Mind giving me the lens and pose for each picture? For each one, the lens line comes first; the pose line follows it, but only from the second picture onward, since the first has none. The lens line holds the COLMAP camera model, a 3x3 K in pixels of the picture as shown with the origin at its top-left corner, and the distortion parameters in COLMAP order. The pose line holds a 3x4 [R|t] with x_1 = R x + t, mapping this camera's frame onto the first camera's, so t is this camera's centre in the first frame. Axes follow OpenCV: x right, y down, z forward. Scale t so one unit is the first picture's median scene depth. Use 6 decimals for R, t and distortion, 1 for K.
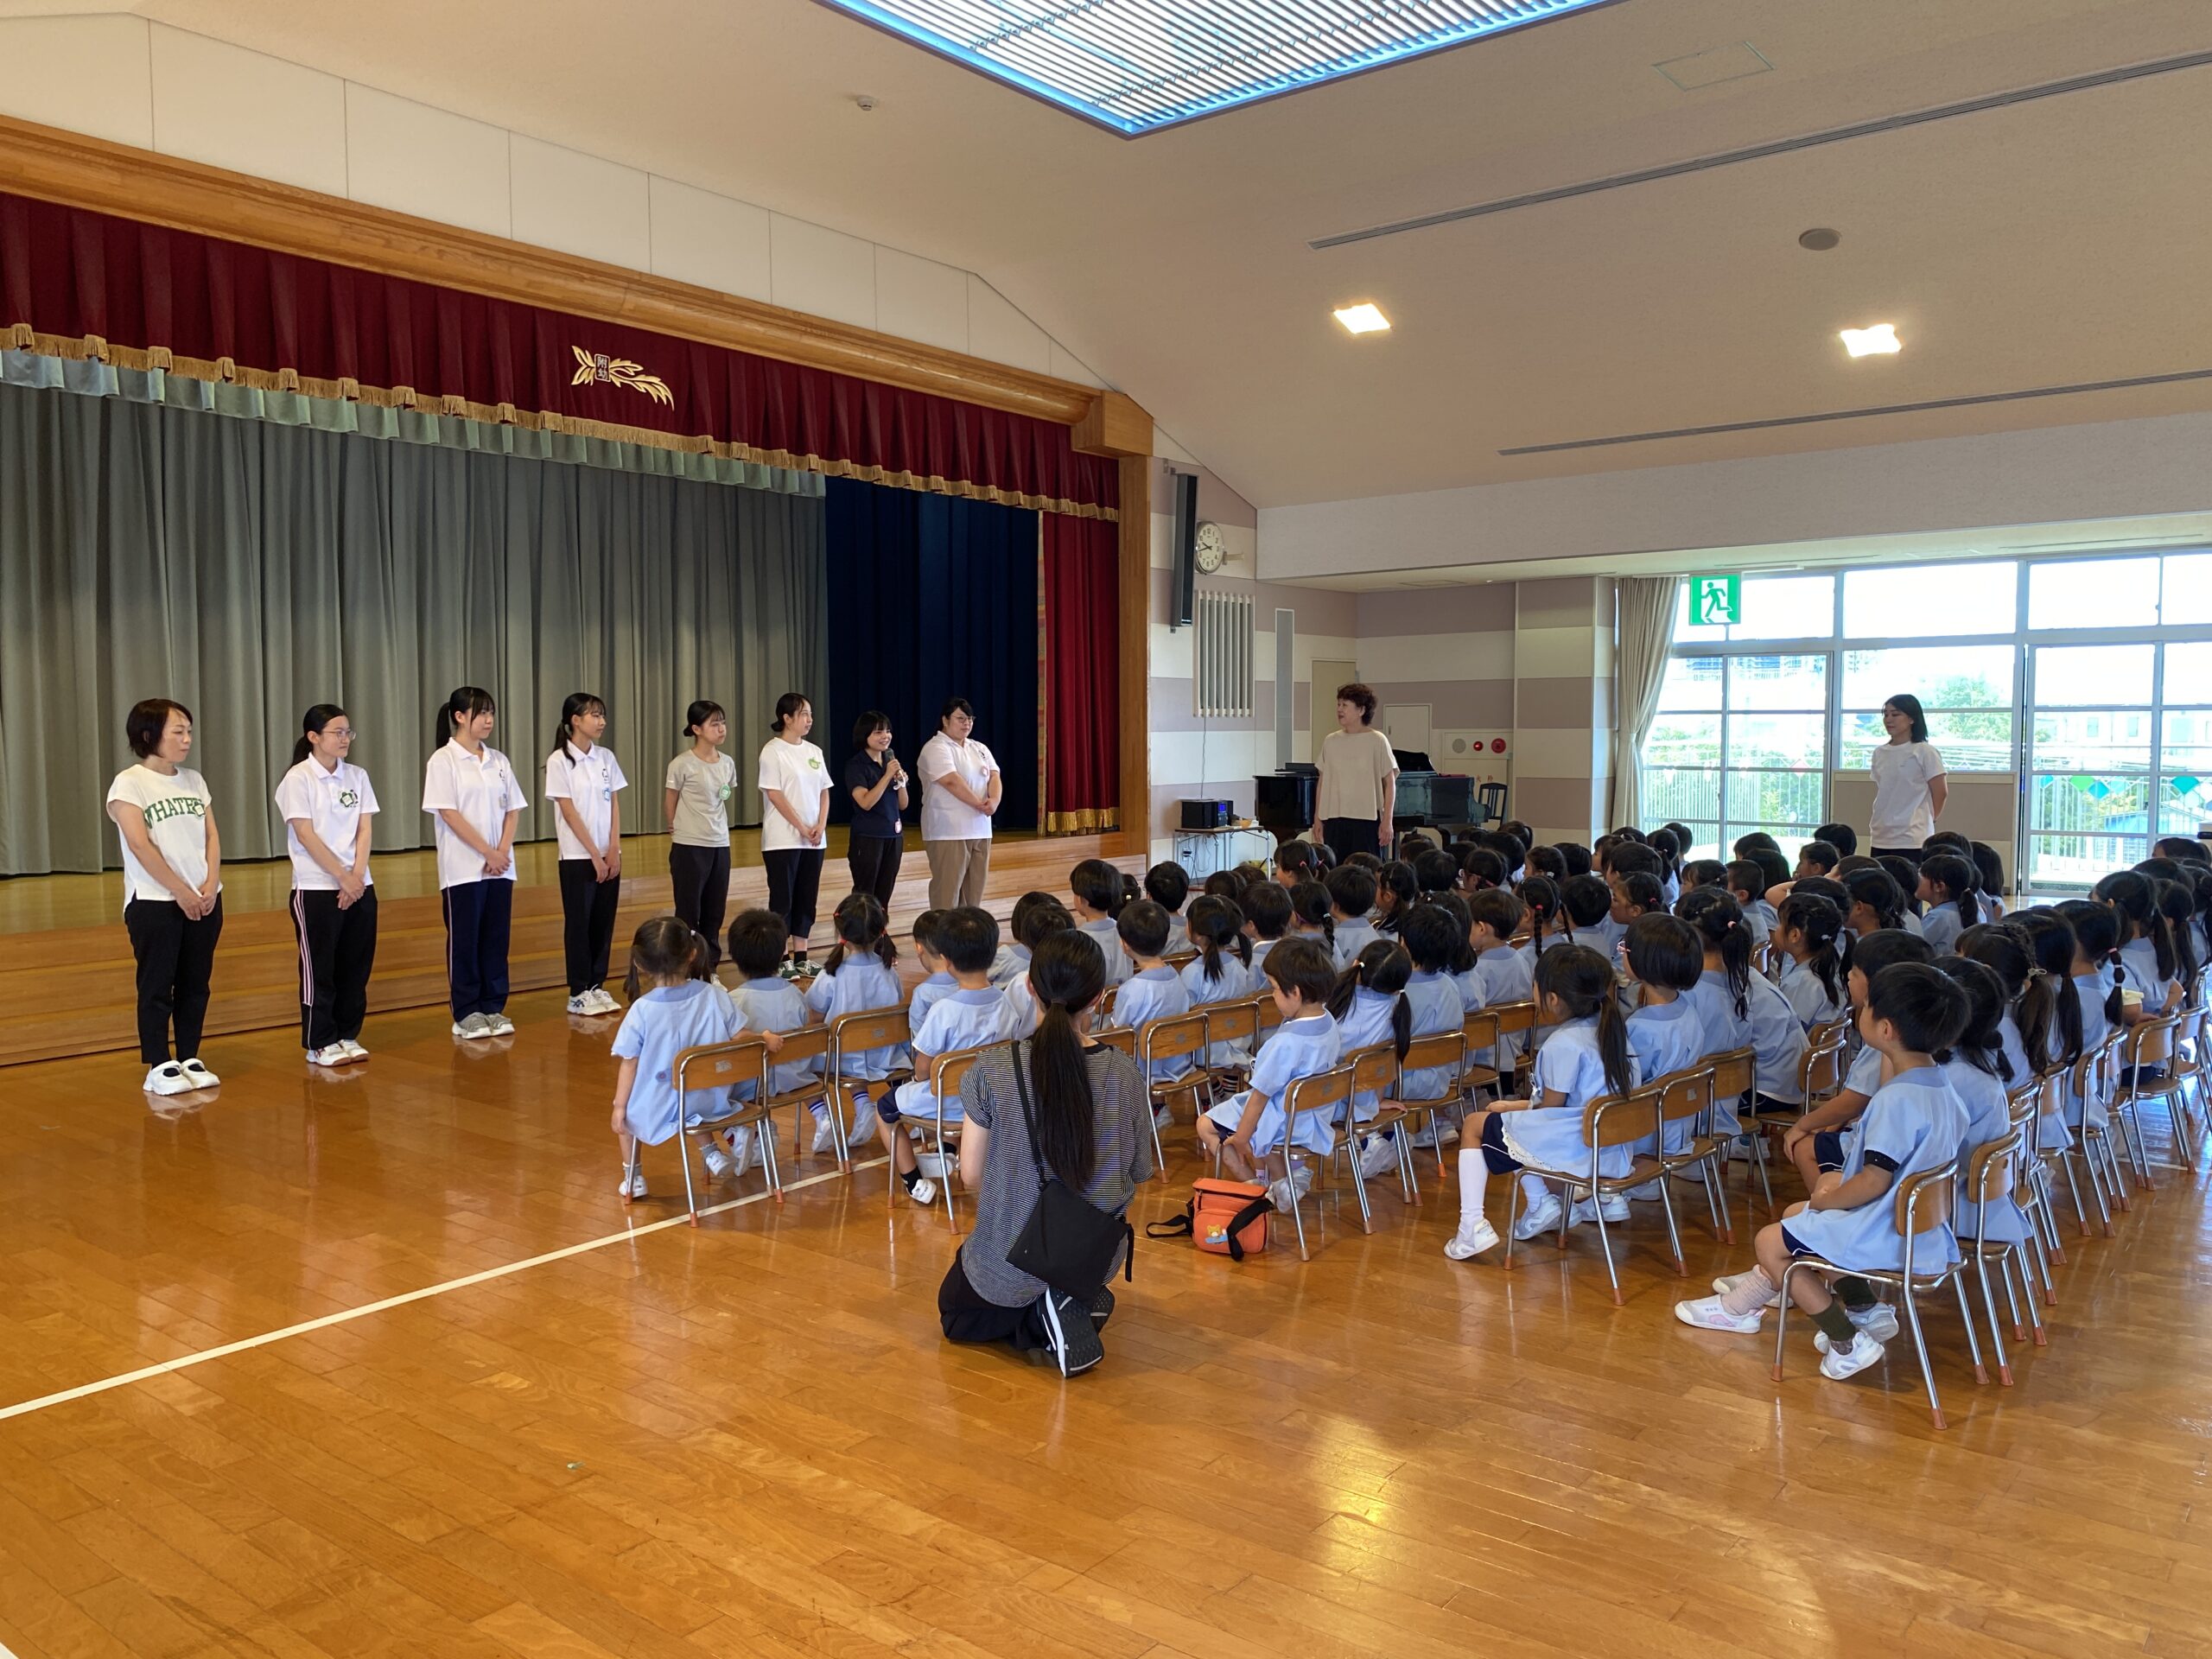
lens RADIAL K [[1661.1, 0, 1107.0], [0, 1661.1, 821.7], [0, 0, 1]] dist [-0.009099, -0.005194]
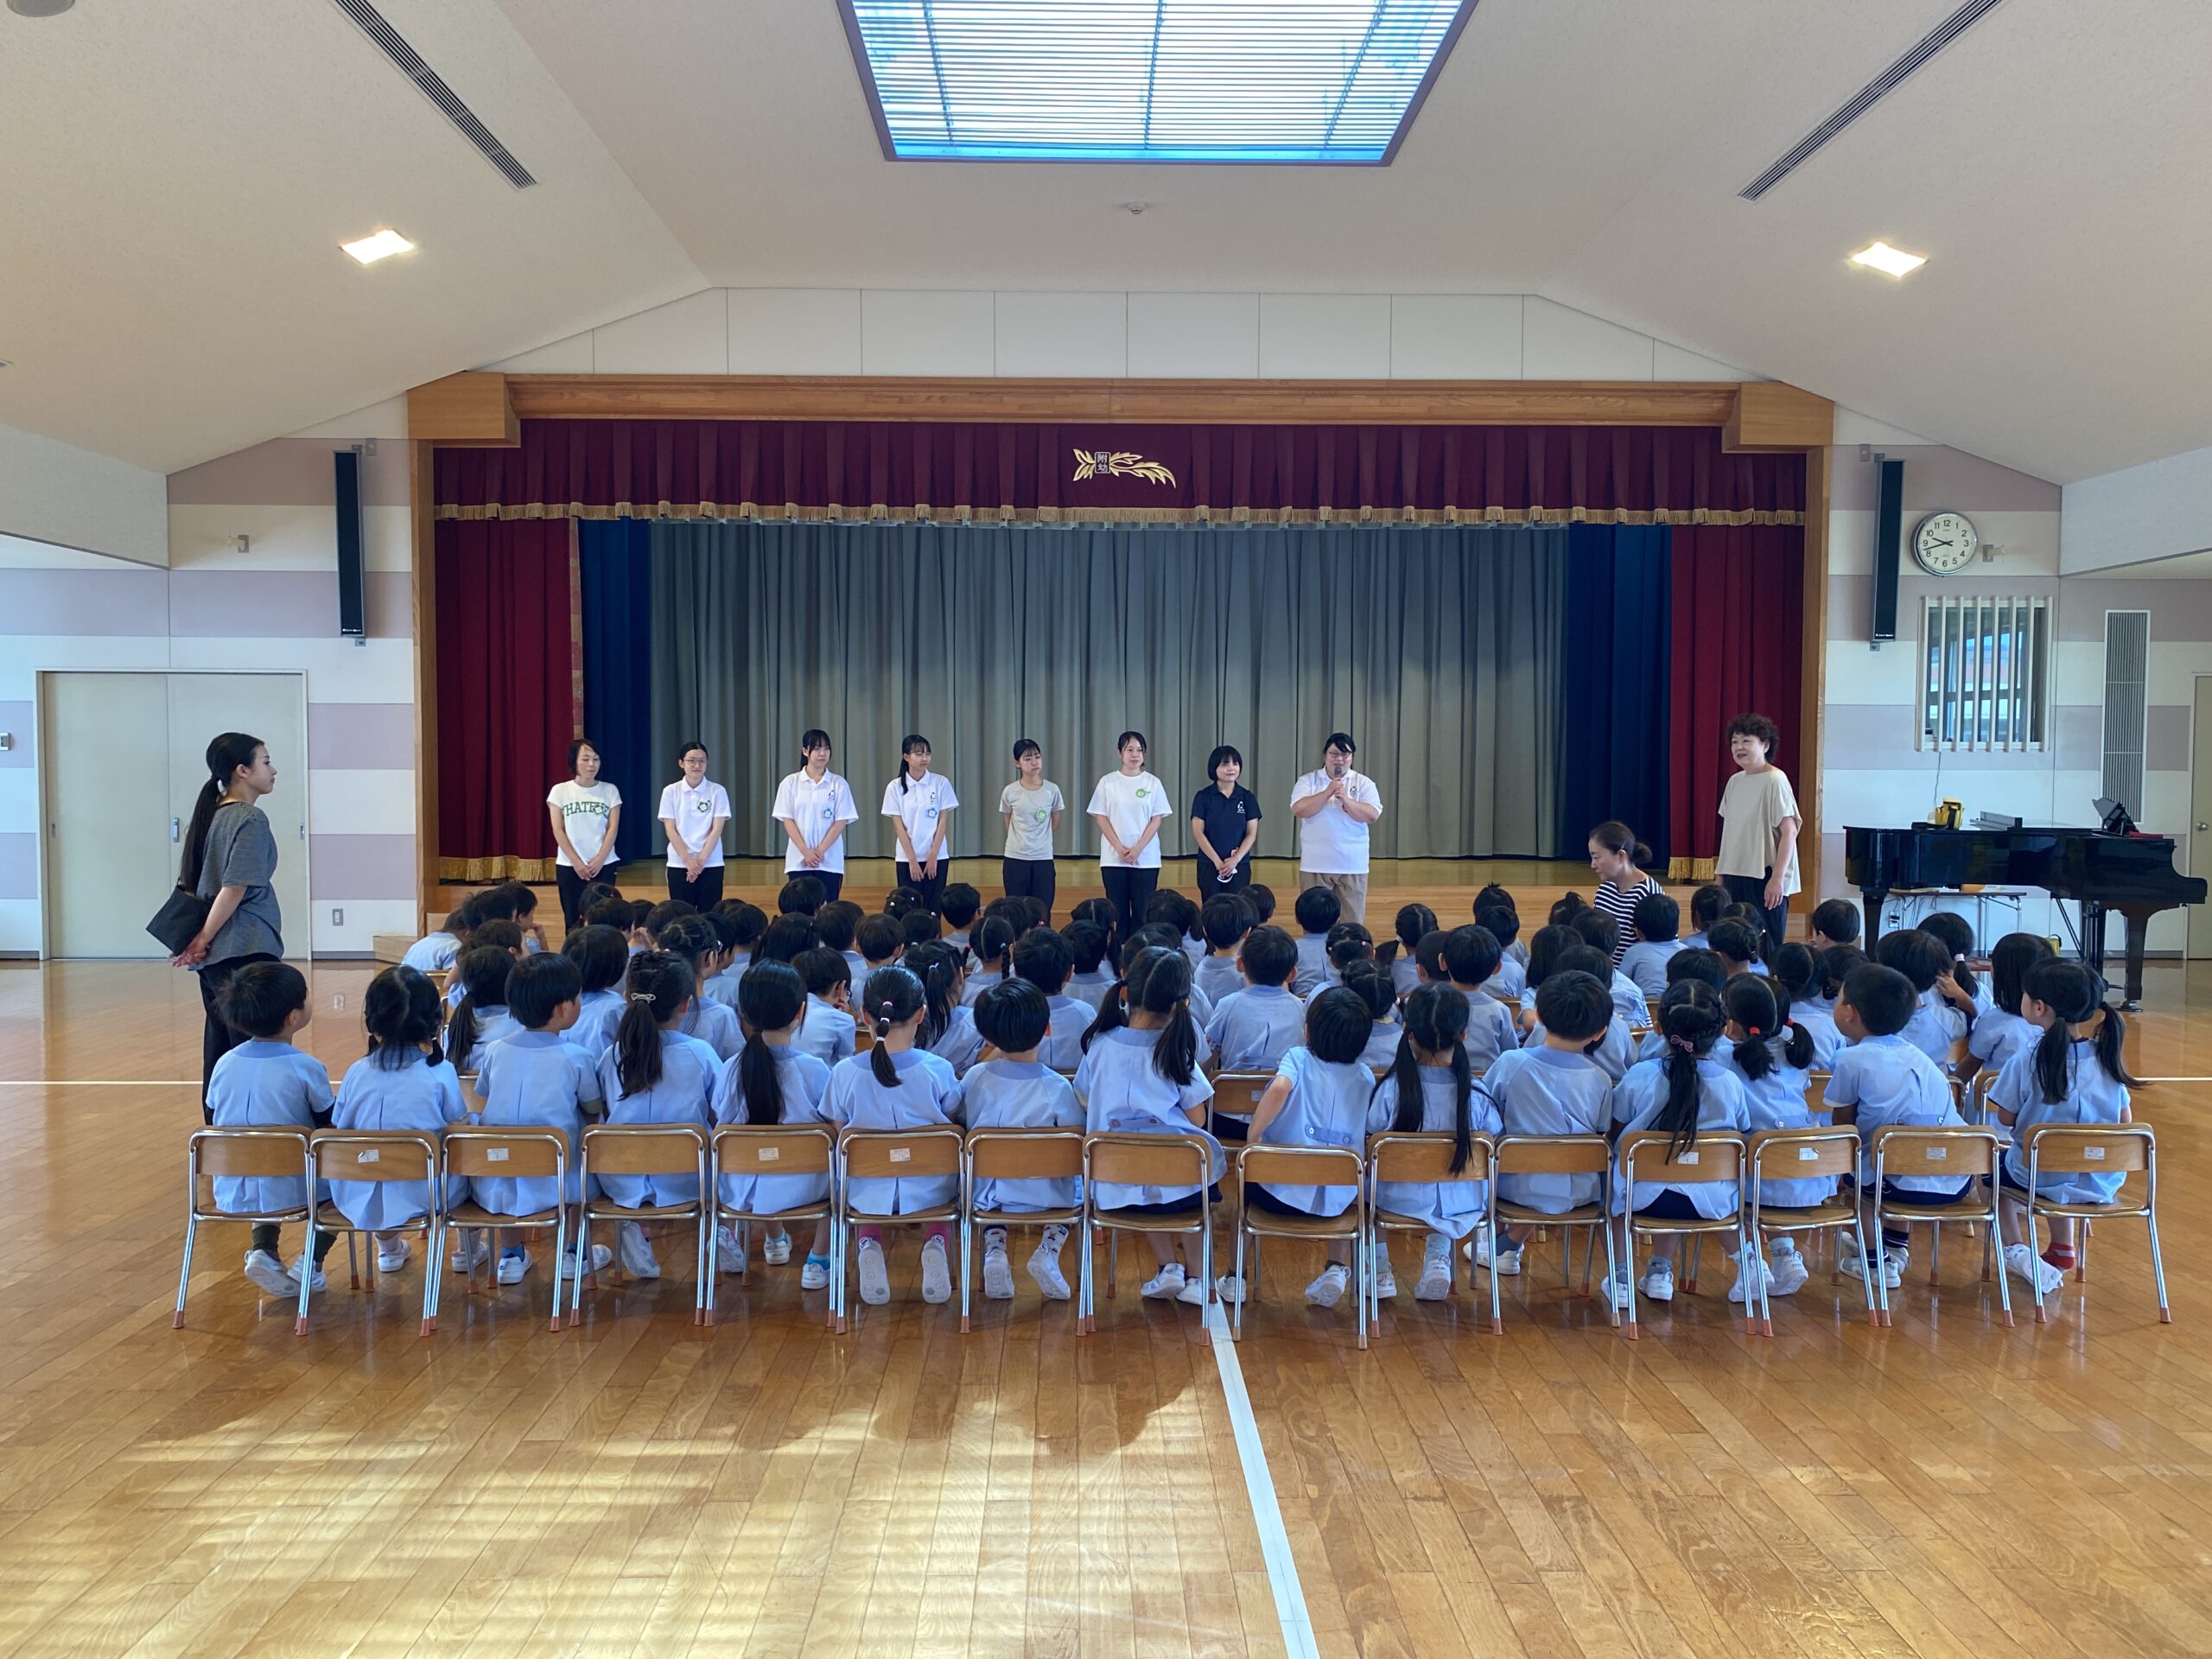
lens RADIAL K [[1668.1, 0, 1099.6], [0, 1668.1, 835.1], [0, 0, 1]] dist [0.025570, -0.048351]
pose [[0.639091, 0.037313, -0.768226, 0.631656], [-0.046889, 0.998855, 0.009508, -0.014289], [0.767701, 0.029945, 0.640109, 0.227465]]
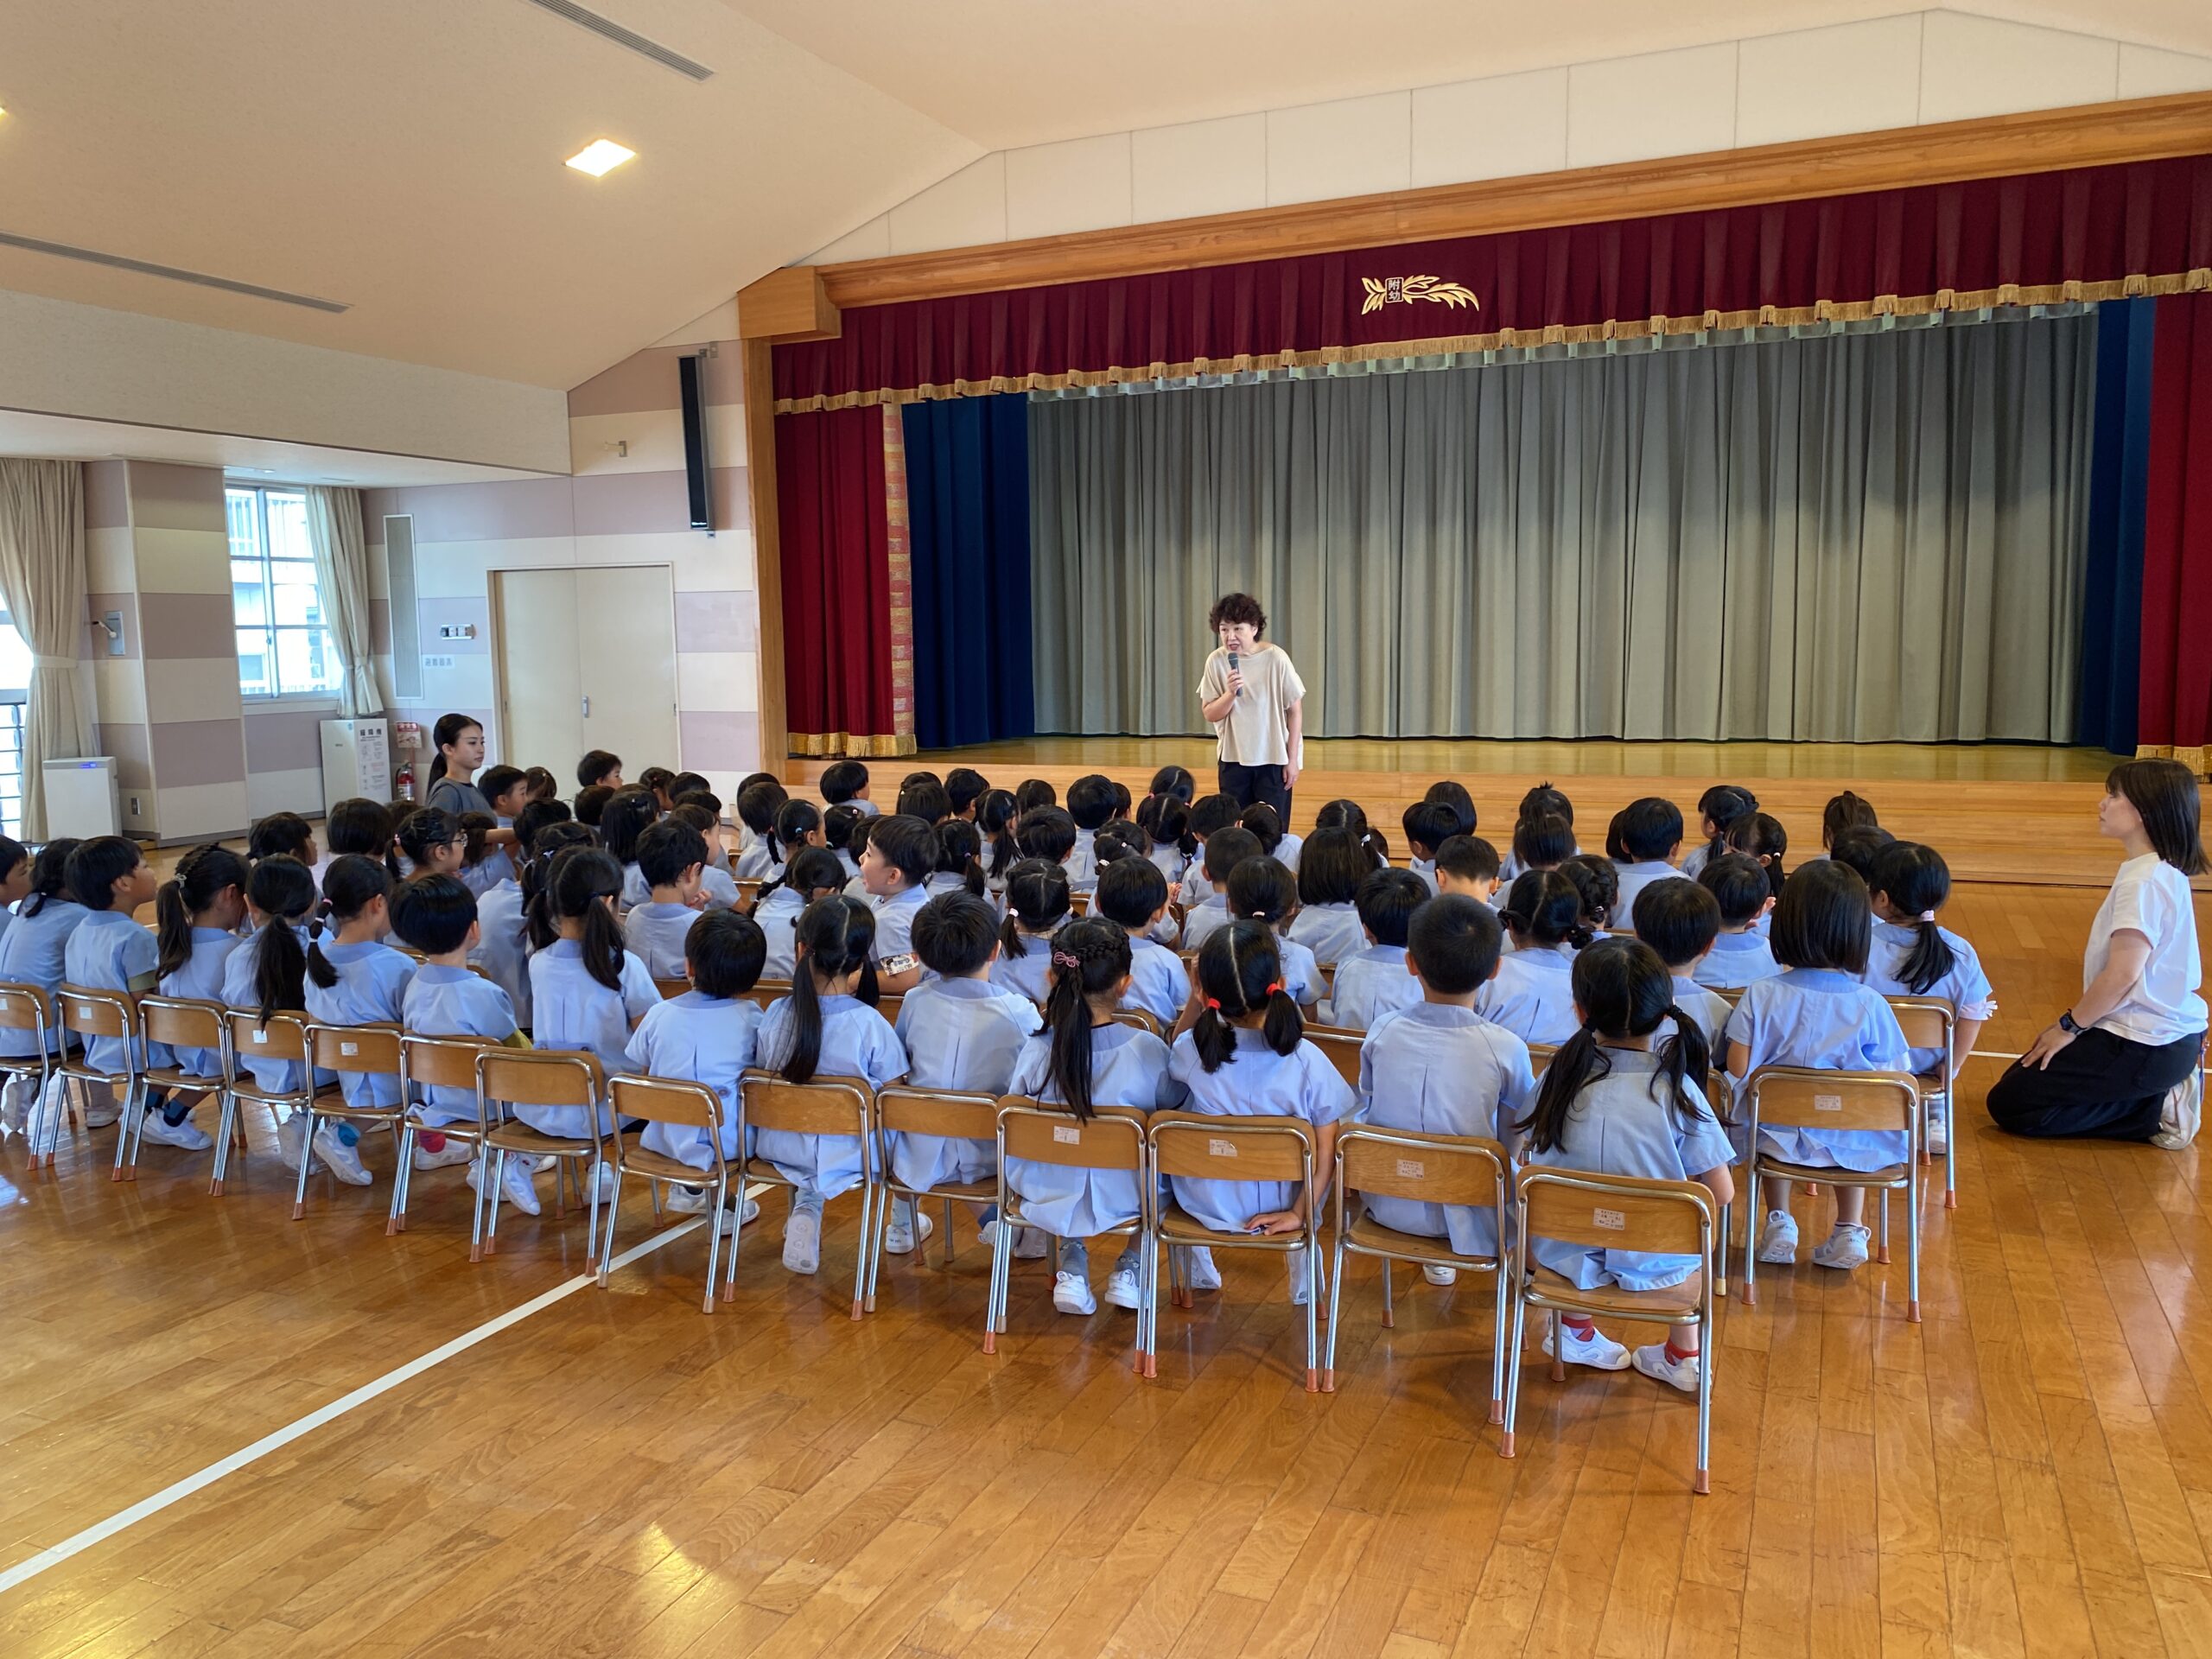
lens RADIAL K [[1668.1, 0, 1087.3], [0, 1668.1, 843.6], [0, 0, 1]] dist [0.025570, -0.048351]
pose [[0.243528, 0.116274, -0.962899, 0.717004], [-0.038601, 0.993163, 0.110166, -0.031404], [0.969125, 0.010340, 0.246351, 0.543476]]
